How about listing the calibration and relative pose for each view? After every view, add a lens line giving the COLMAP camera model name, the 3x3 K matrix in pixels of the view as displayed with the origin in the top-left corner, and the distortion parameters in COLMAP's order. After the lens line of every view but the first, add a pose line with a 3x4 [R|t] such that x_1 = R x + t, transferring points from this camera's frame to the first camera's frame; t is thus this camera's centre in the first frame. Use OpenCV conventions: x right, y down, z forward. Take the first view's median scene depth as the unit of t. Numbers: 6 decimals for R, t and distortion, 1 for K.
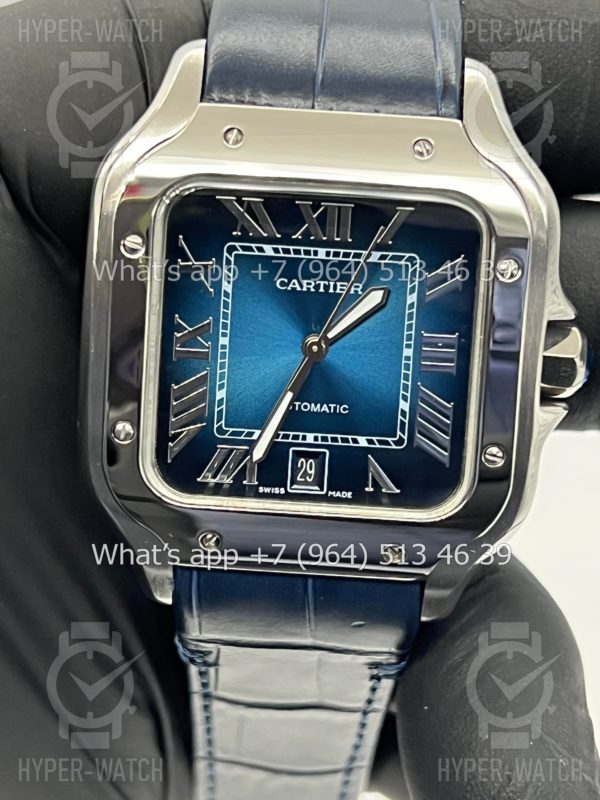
lens RADIAL K [[1852.8, 0, 296.0], [0, 1852.8, 396.1], [0, 0, 1]] dist [0.227056, 0.000000]
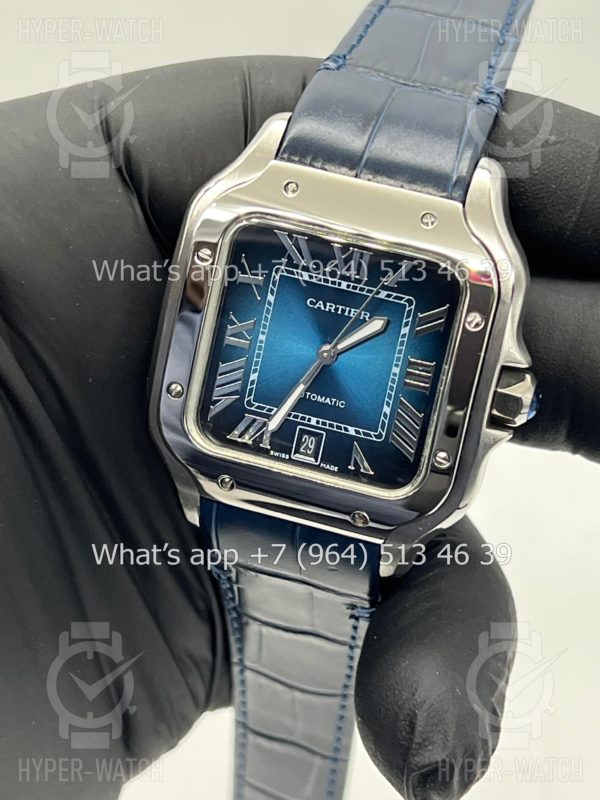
lens RADIAL K [[1852.8, 0, 292.6], [0, 1852.8, 392.6], [0, 0, 1]] dist [0.227056, 0.000000]
pose [[0.970784, 0.177582, -0.161379, 0.203667], [-0.178093, 0.983947, 0.011410, -0.009814], [0.160815, 0.017664, 0.986826, -0.310081]]
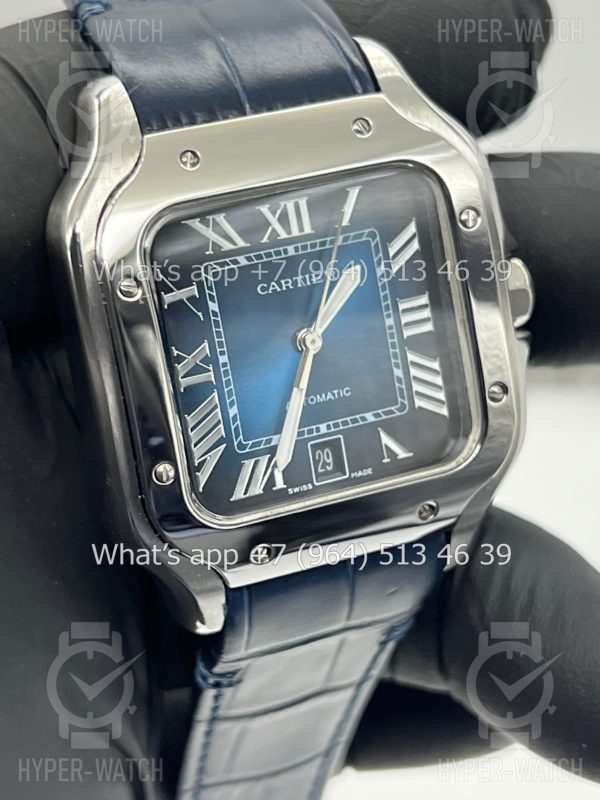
lens RADIAL K [[1852.8, 0, 295.7], [0, 1852.8, 407.3], [0, 0, 1]] dist [0.227056, 0.000000]
pose [[0.906700, -0.278255, 0.316970, -0.327982], [0.278318, 0.959383, 0.046069, -0.039956], [-0.316915, 0.046447, 0.947316, 0.035712]]
